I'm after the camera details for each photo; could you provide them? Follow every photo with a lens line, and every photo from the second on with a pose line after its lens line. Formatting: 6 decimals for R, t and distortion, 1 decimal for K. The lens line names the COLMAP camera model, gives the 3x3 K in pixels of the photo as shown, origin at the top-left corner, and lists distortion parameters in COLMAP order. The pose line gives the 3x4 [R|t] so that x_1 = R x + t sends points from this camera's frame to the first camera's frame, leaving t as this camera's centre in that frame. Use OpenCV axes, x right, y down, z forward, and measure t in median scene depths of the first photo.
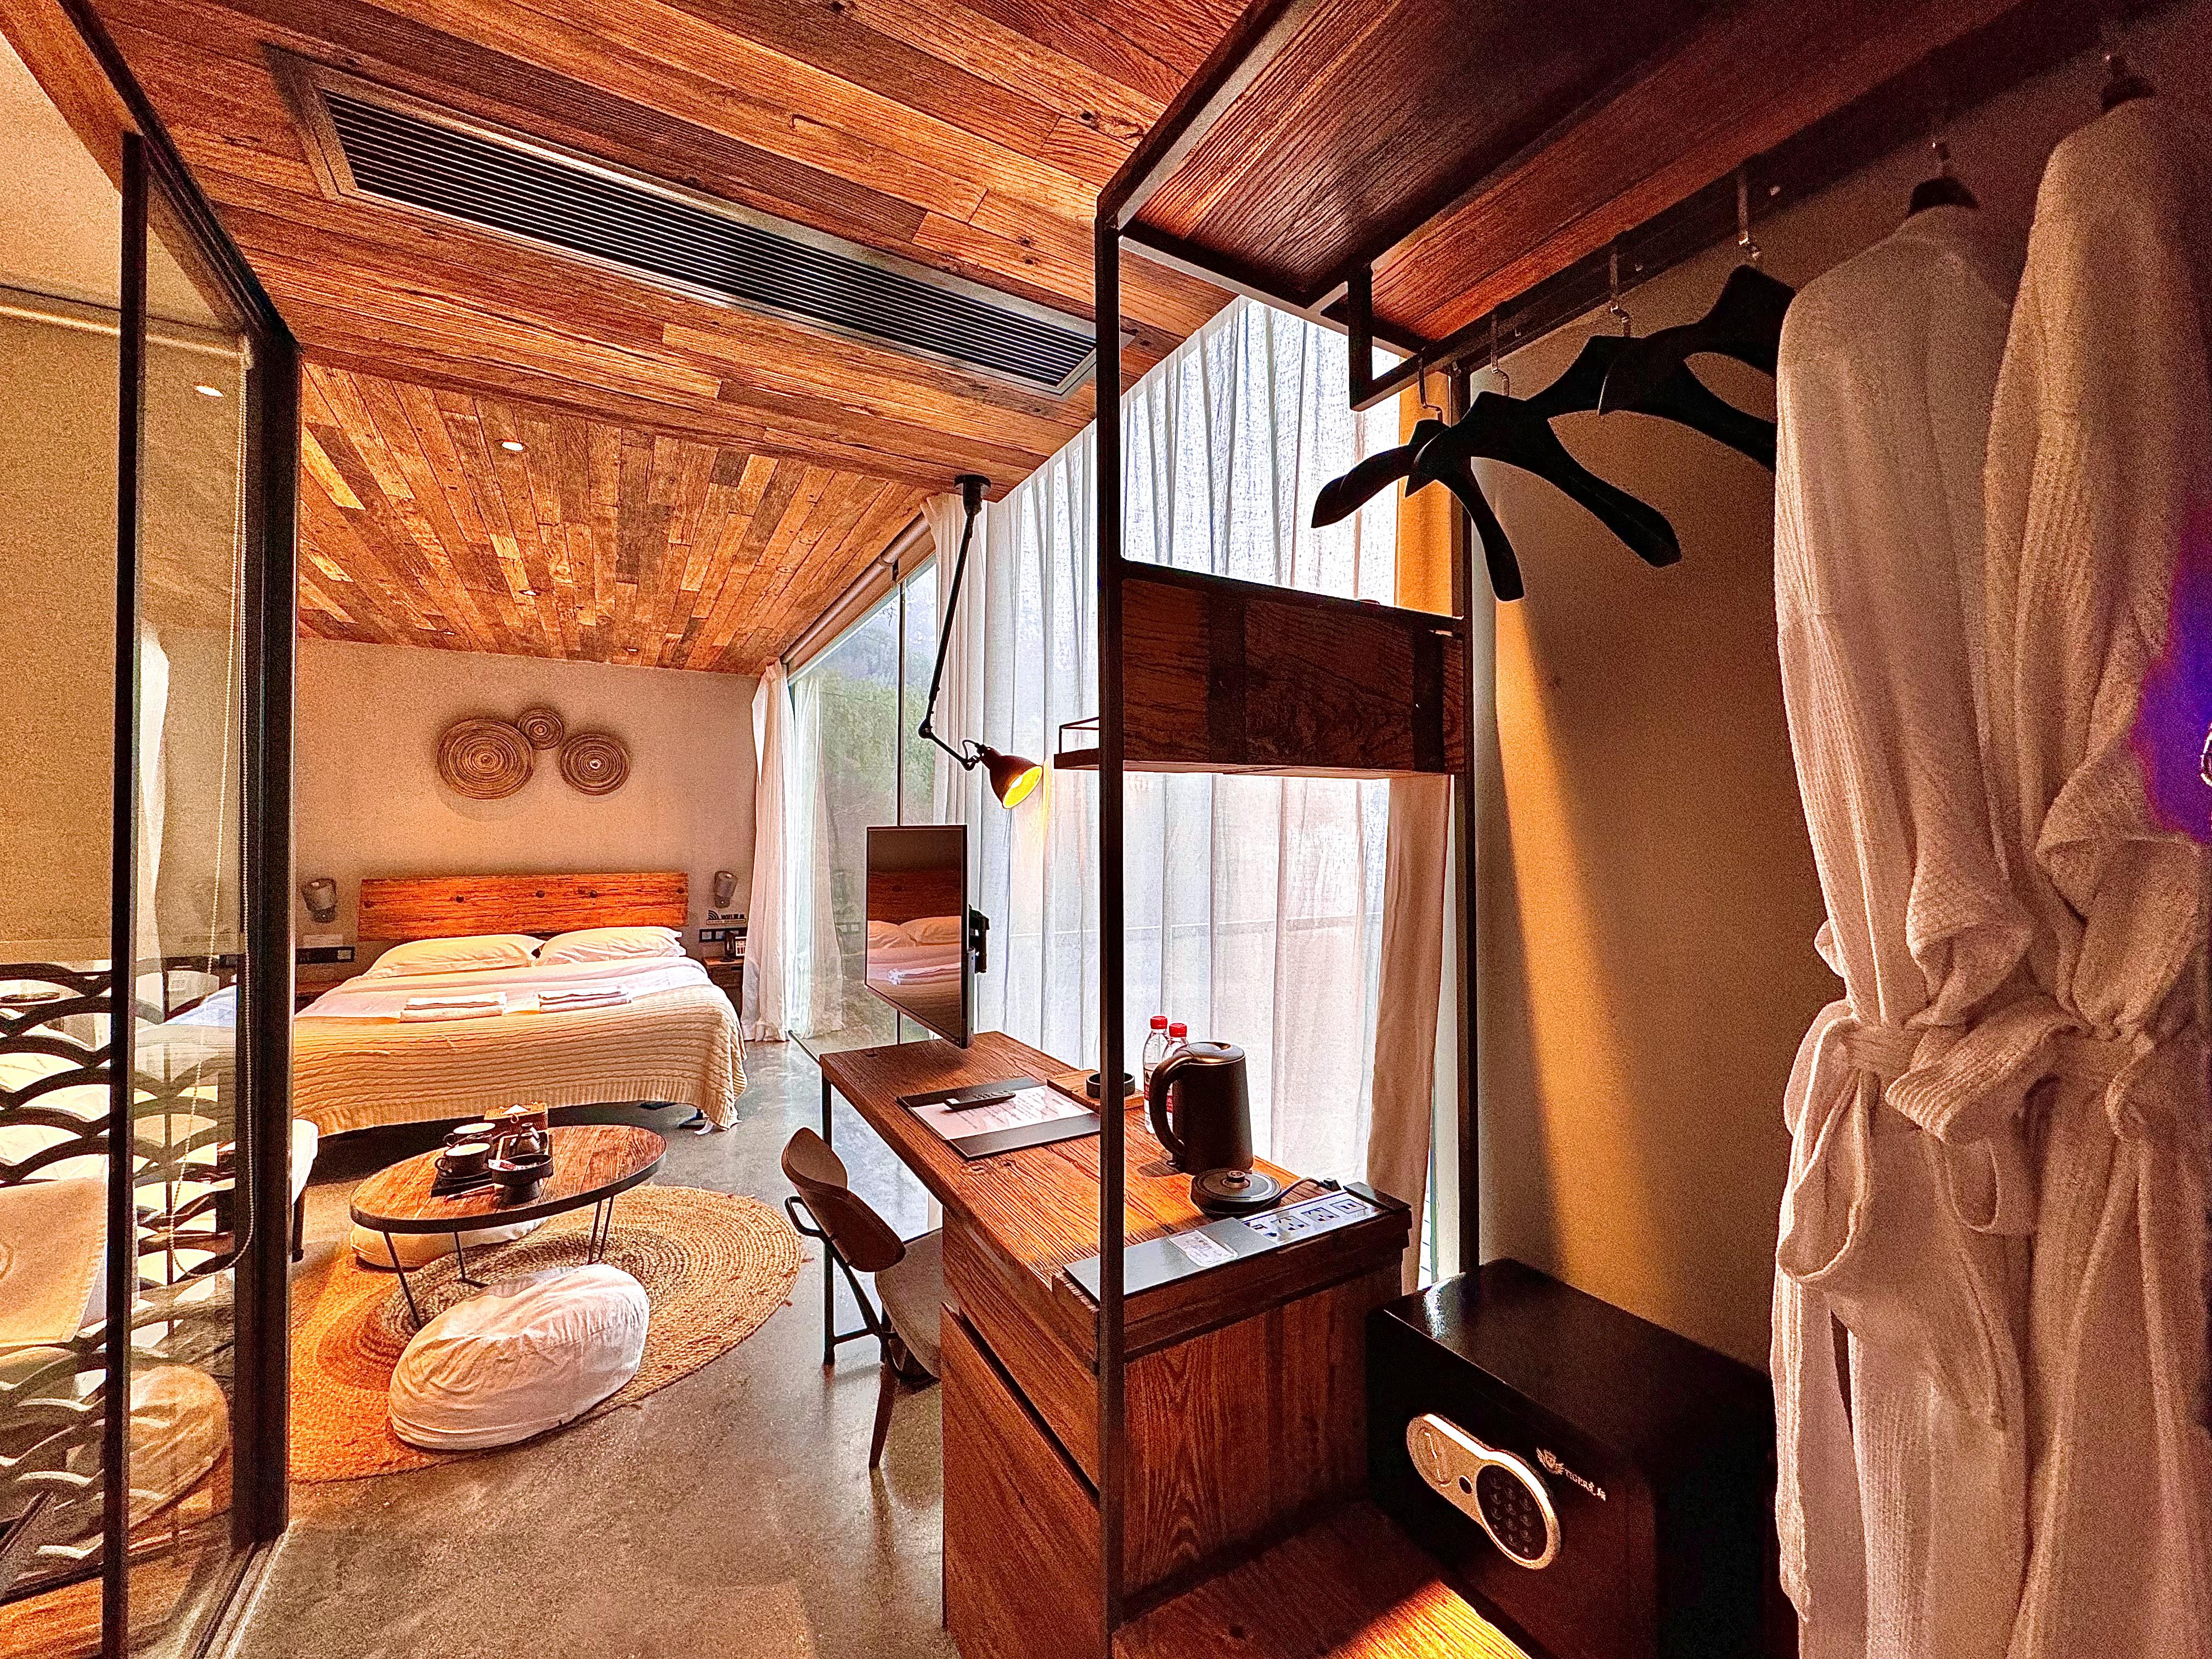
lens RADIAL K [[880.5, 0, 1110.4], [0, 880.5, 834.1], [0, 0, 1]] dist [-0.002666, -0.000017]
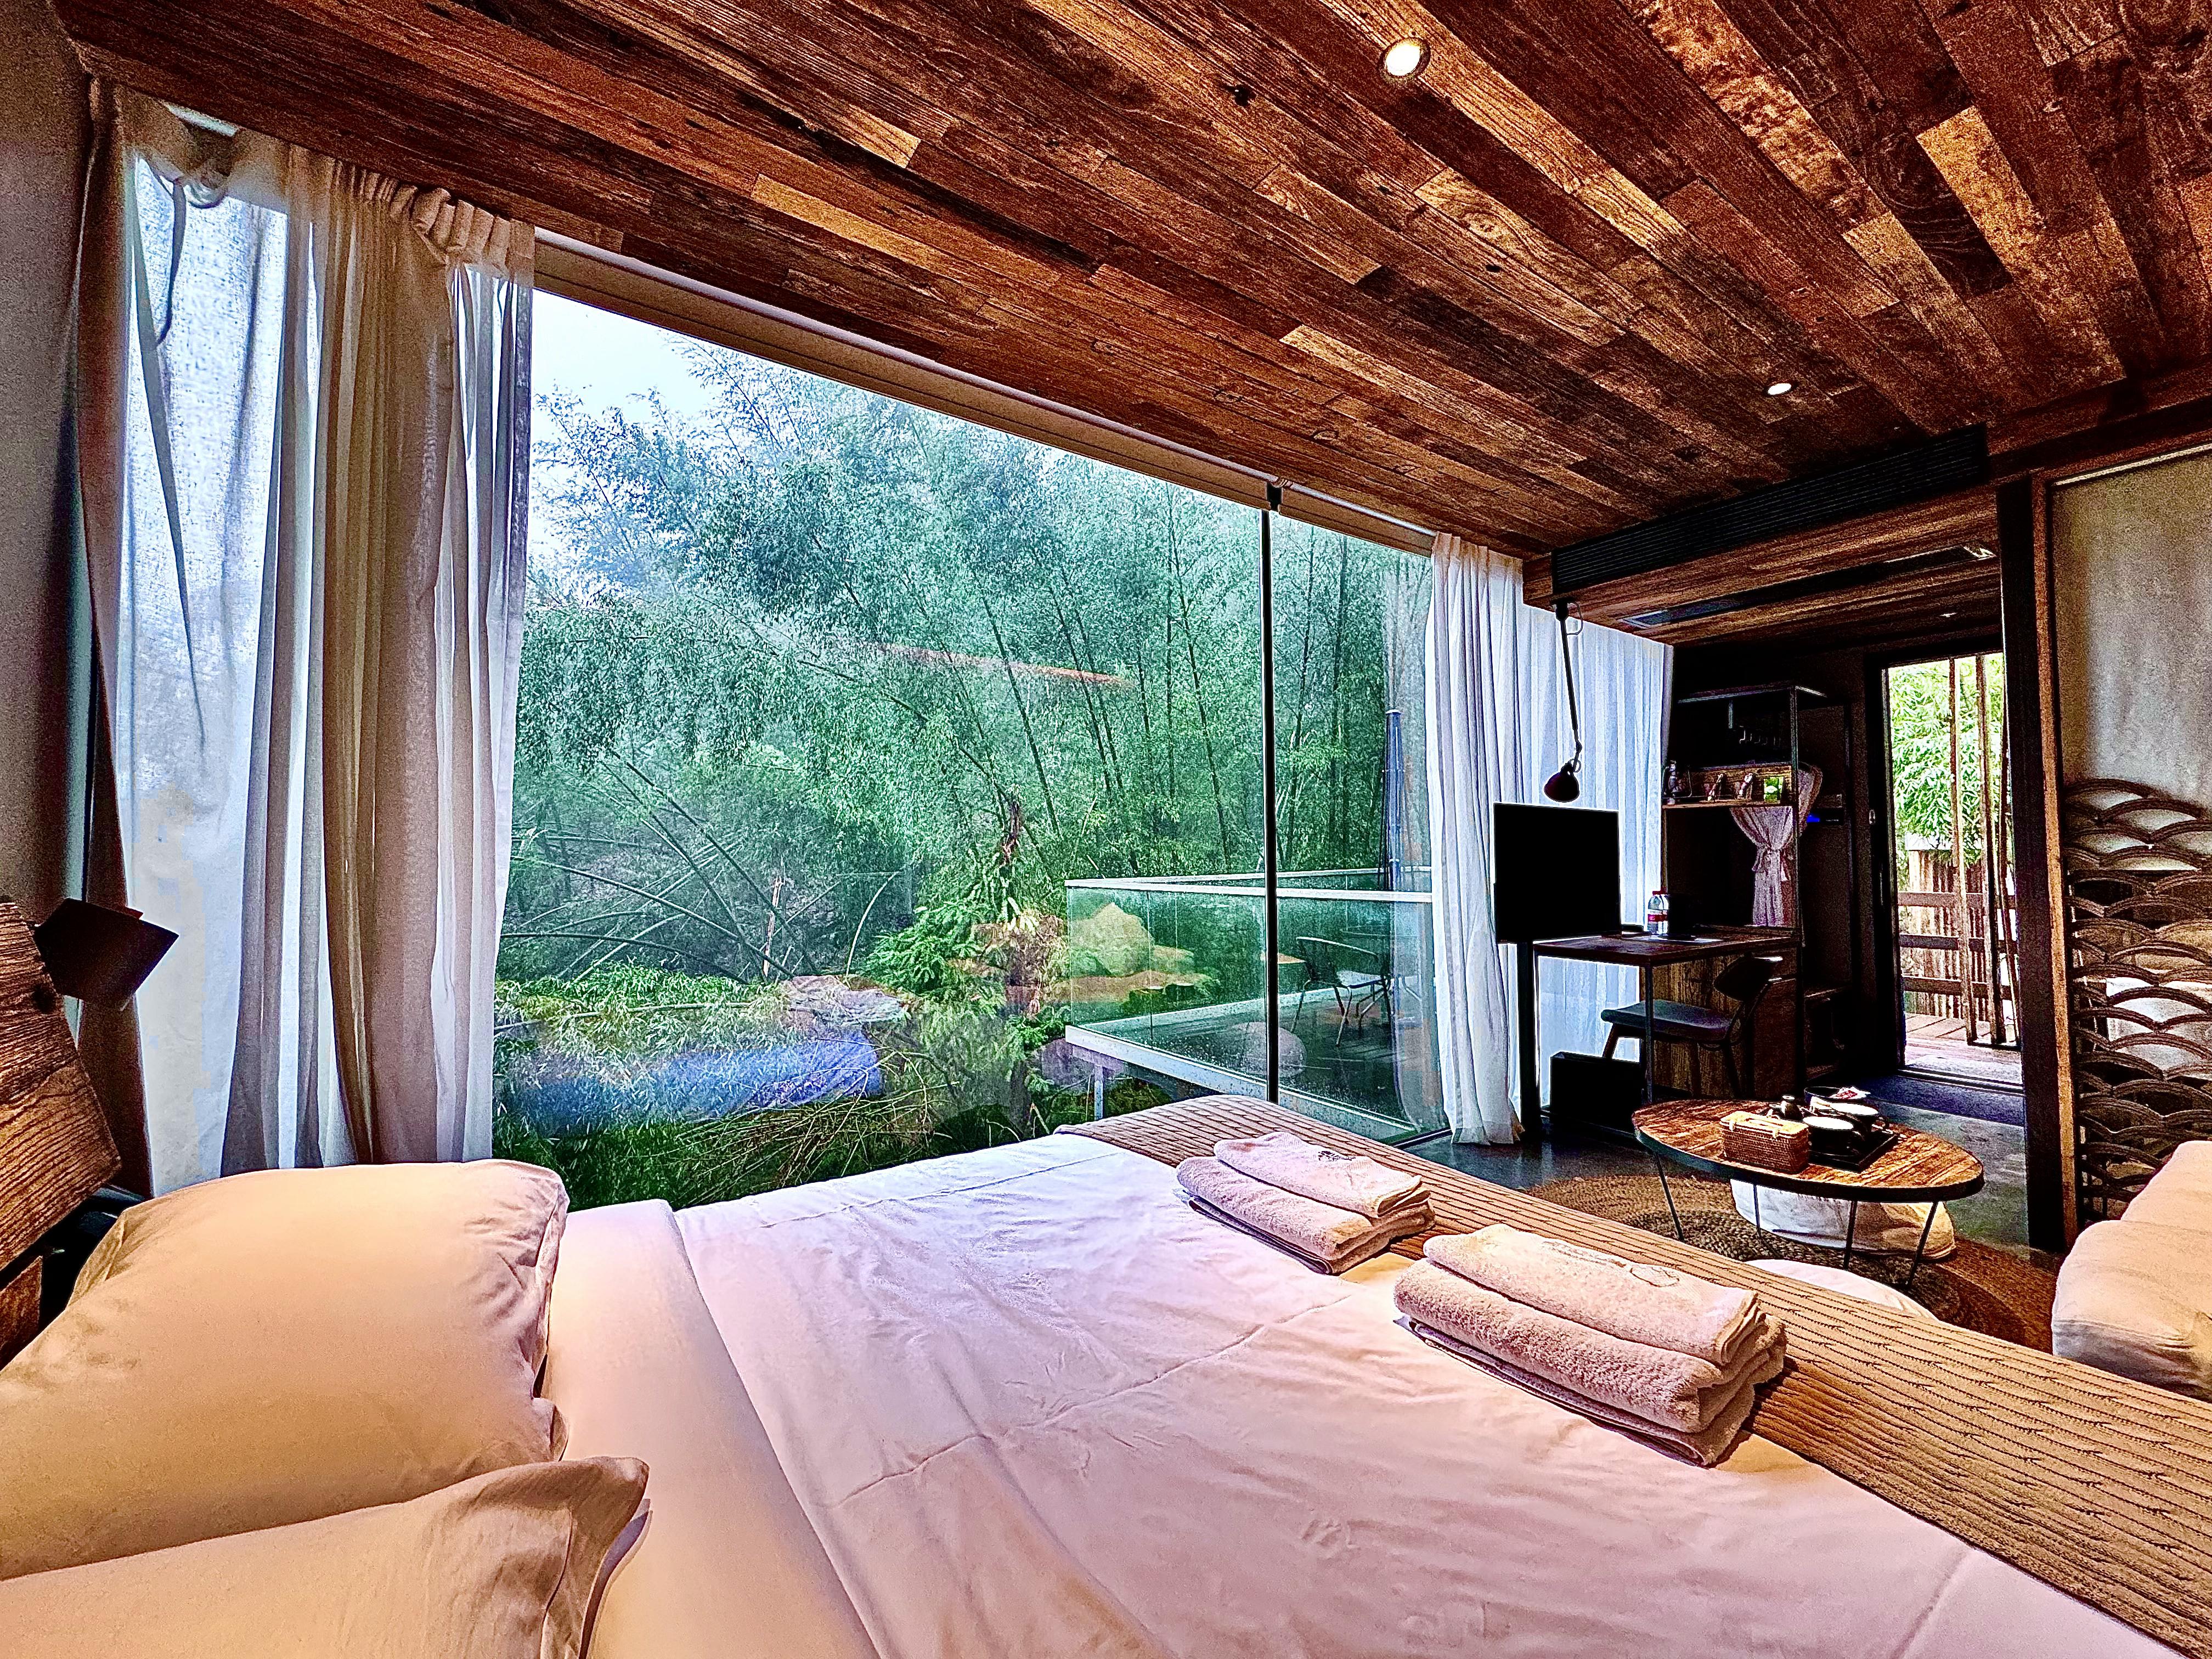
lens RADIAL K [[880.5, 0, 1102.5], [0, 880.5, 835.1], [0, 0, 1]] dist [-0.002666, -0.000017]
pose [[-0.070604, 0.038328, 0.996768, -0.752645], [-0.000316, 0.999261, -0.038446, 0.042281], [-0.997504, -0.003030, -0.070540, 0.866183]]
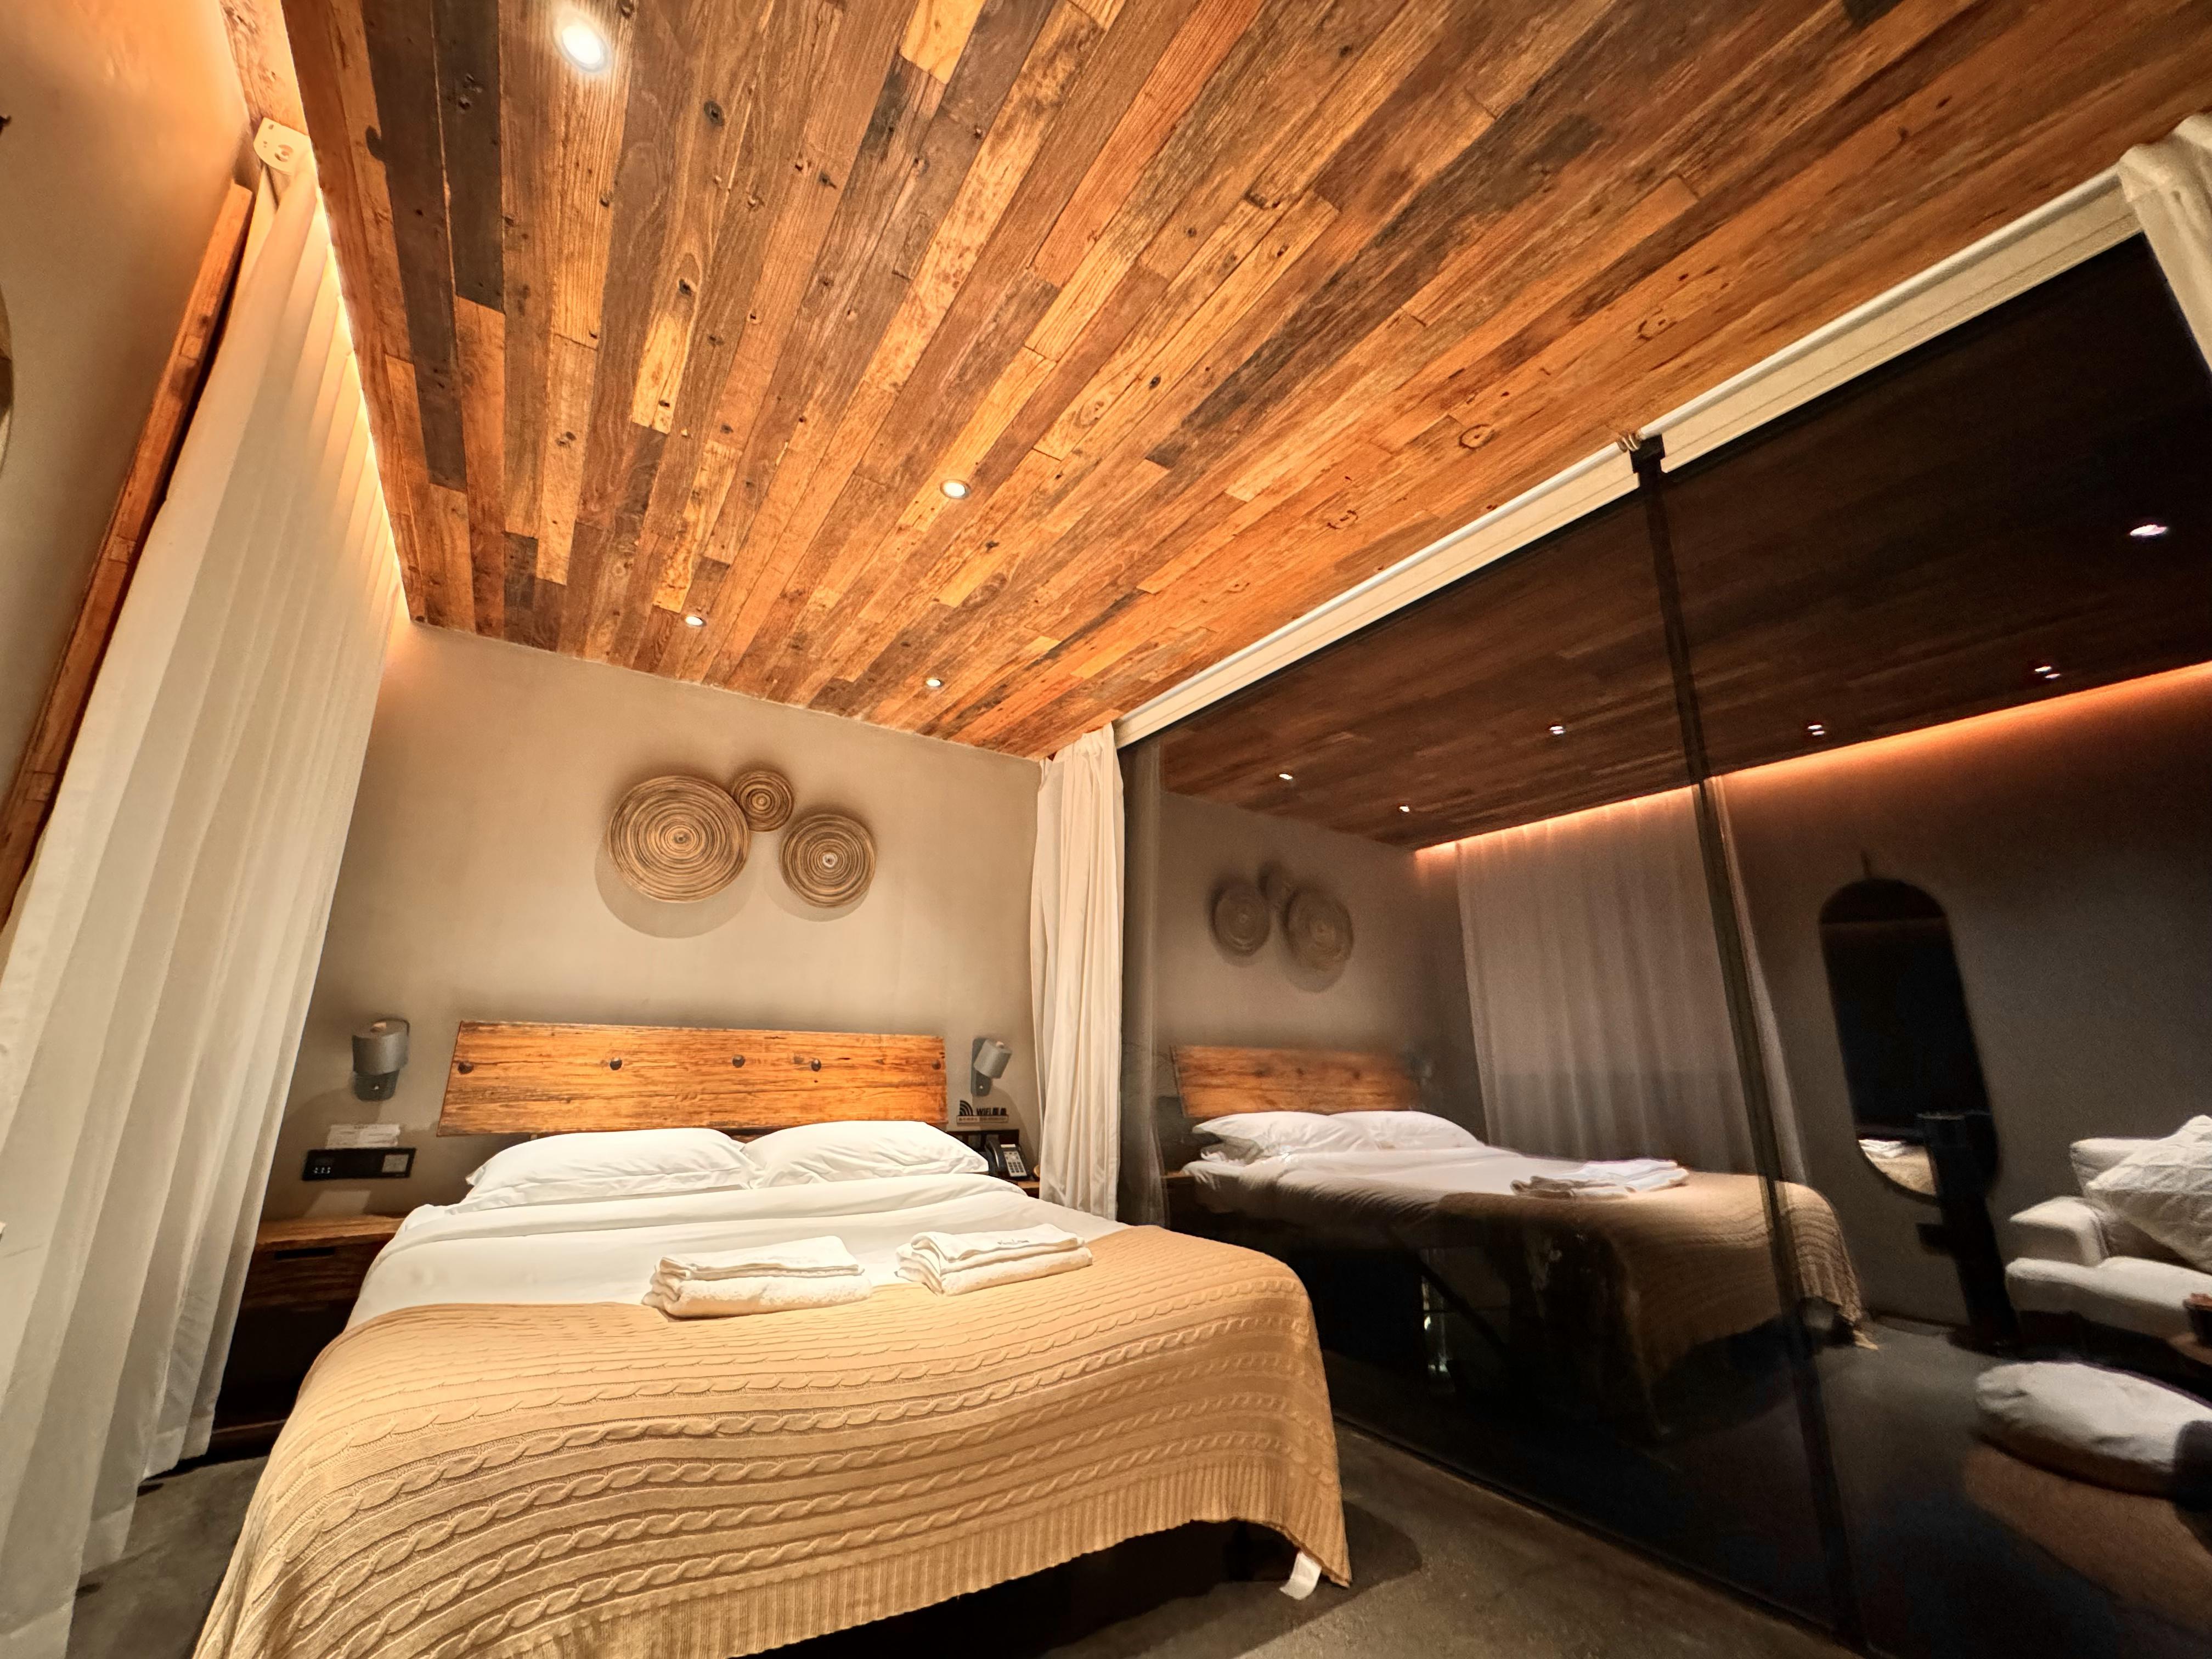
lens RADIAL K [[880.5, 0, 1100.5], [0, 880.5, 827.6], [0, 0, 1]] dist [-0.002666, -0.000017]
pose [[0.998298, 0.030988, 0.049413, -0.442131], [-0.017435, 0.966998, -0.254187, 0.063176], [-0.055659, 0.252893, 0.965892, 0.372613]]
